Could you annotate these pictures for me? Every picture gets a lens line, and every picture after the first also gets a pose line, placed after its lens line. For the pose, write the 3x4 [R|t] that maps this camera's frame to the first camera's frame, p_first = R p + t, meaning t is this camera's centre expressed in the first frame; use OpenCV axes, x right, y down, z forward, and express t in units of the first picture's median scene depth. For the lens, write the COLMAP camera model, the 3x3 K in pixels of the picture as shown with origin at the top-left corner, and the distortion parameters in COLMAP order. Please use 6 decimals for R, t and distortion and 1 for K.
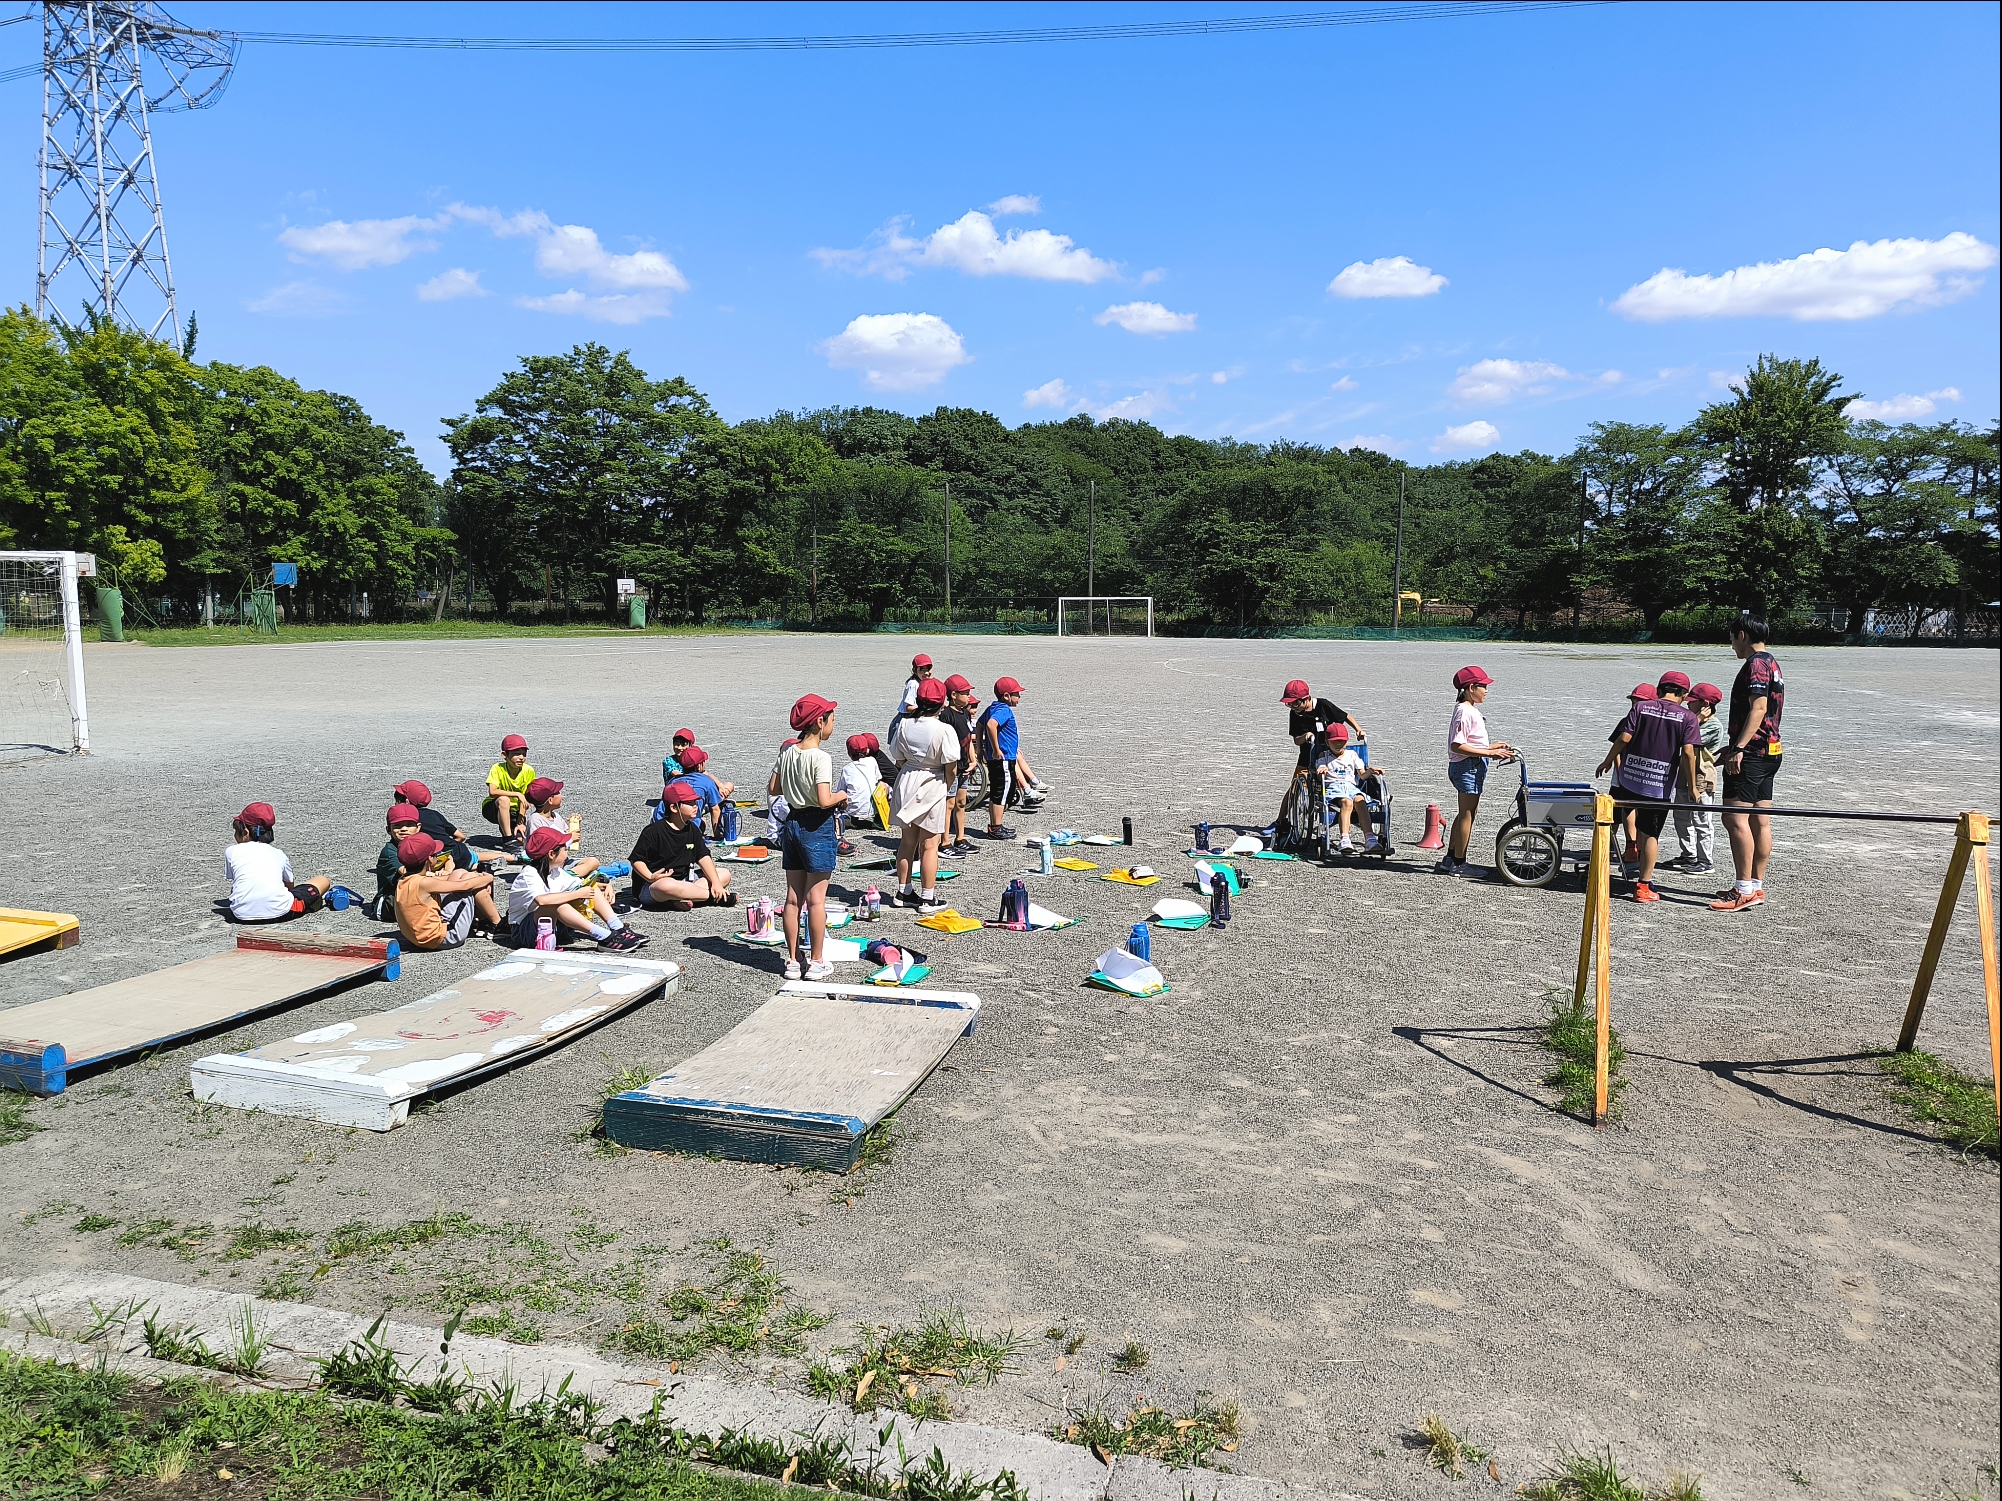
lens RADIAL K [[1420.5, 0, 1001.0], [0, 1420.5, 750.5], [0, 0, 1]] dist [0.032649, -0.027643]
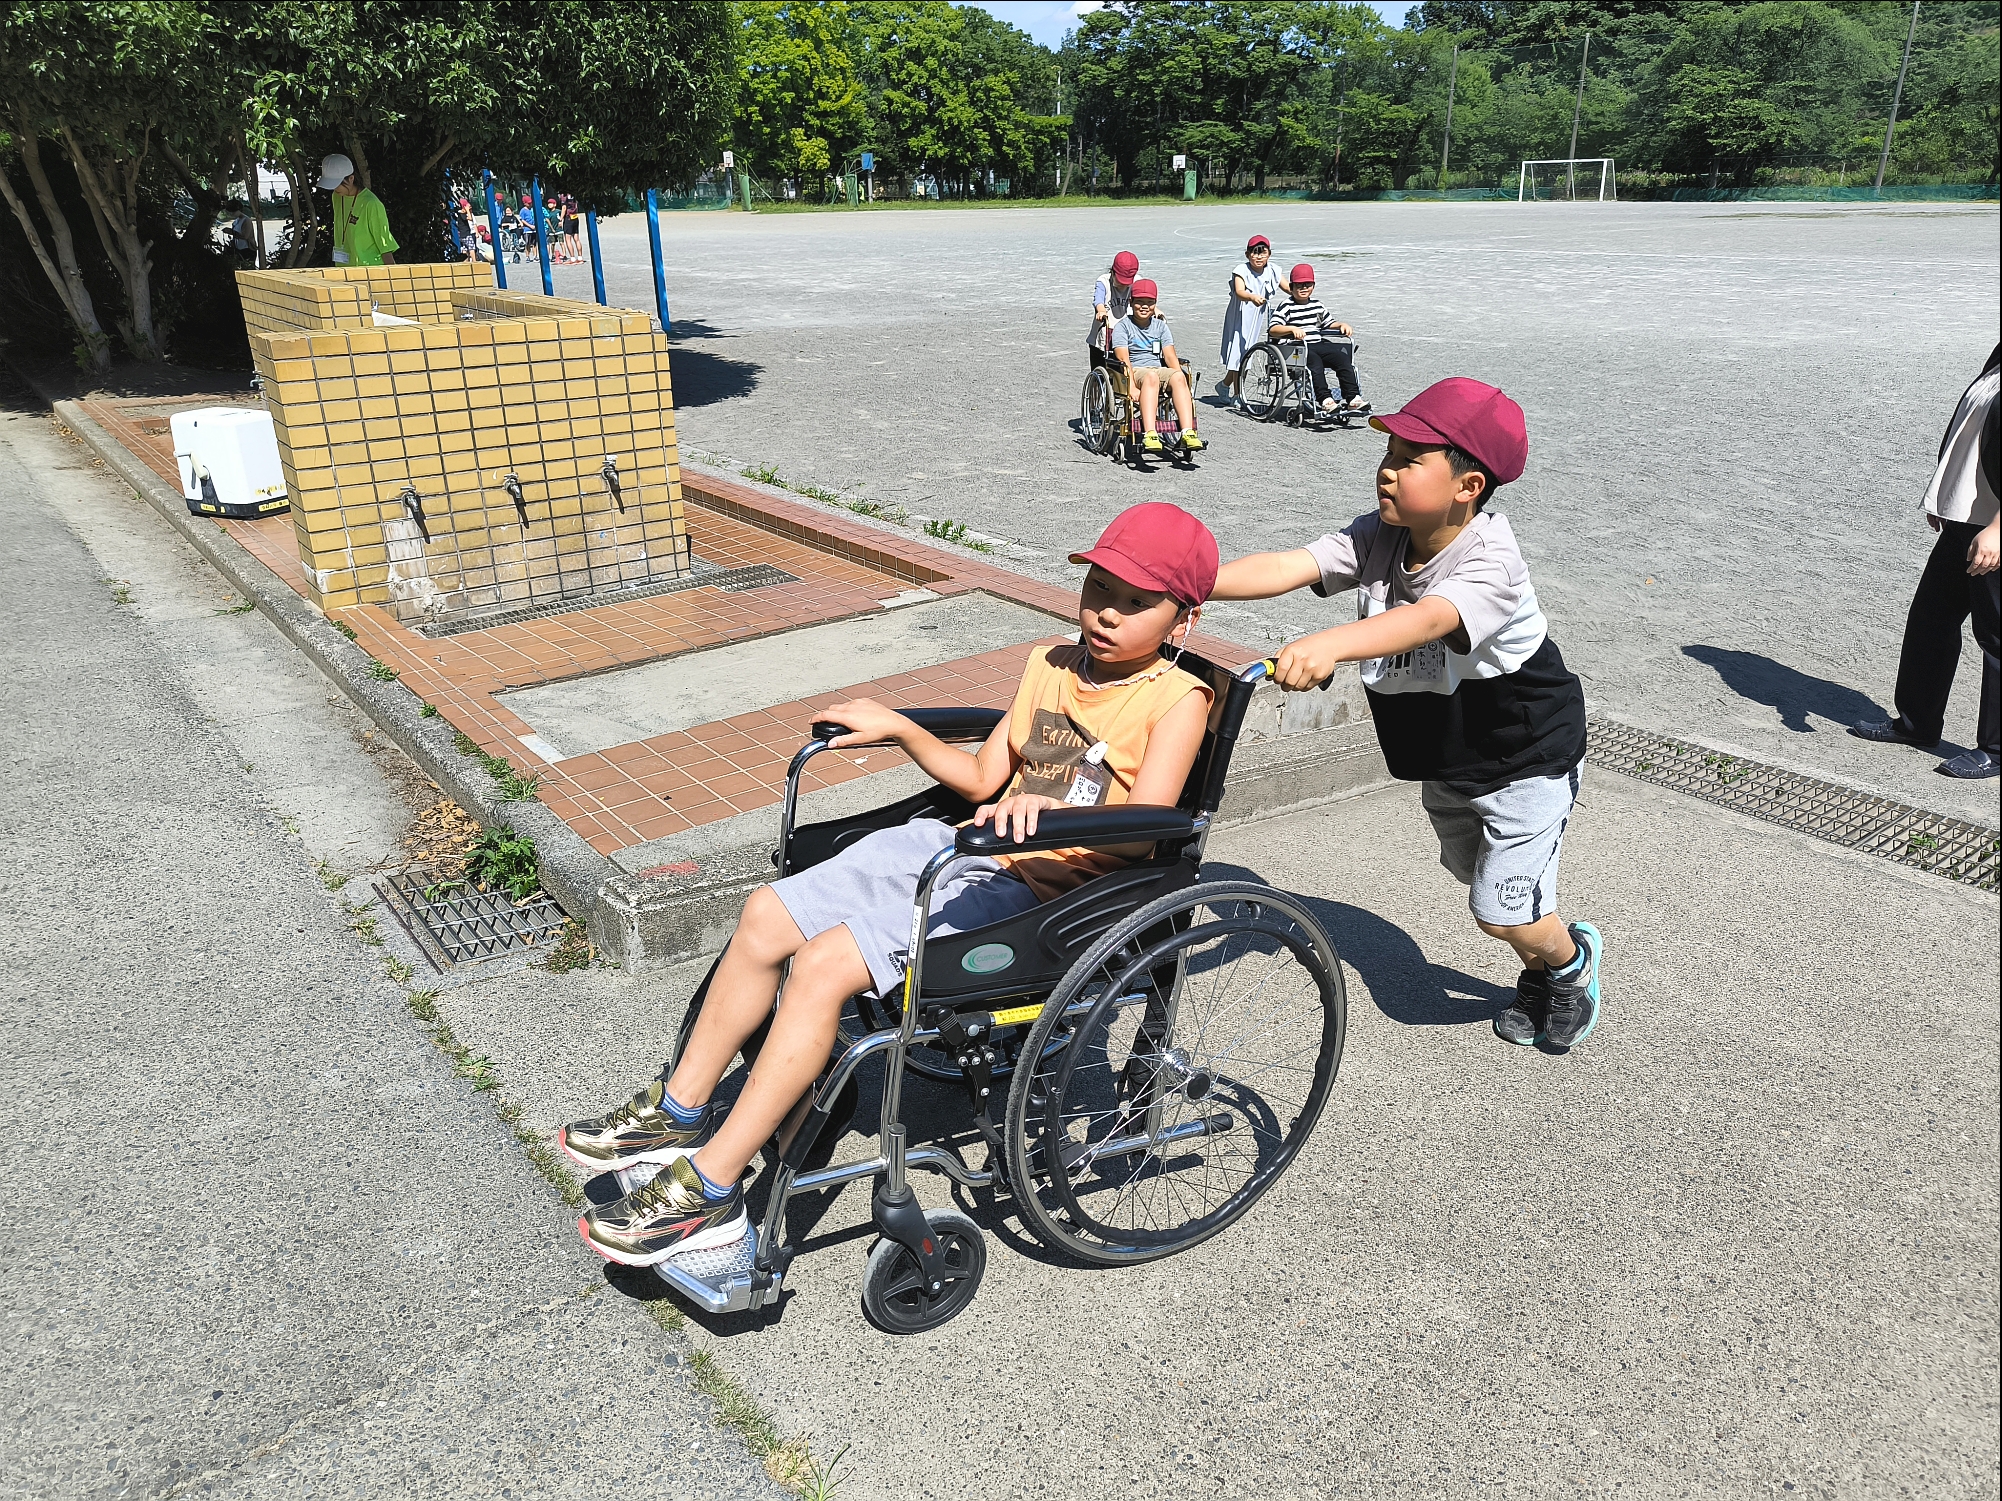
lens RADIAL K [[1420.5, 0, 1001.0], [0, 1420.5, 750.5], [0, 0, 1]] dist [0.032649, -0.027643]
pose [[0.811529, 0.200212, -0.548941, 0.410592], [-0.040445, 0.956459, 0.289052, 0.017873], [0.582911, -0.212372, 0.784292, -0.138691]]
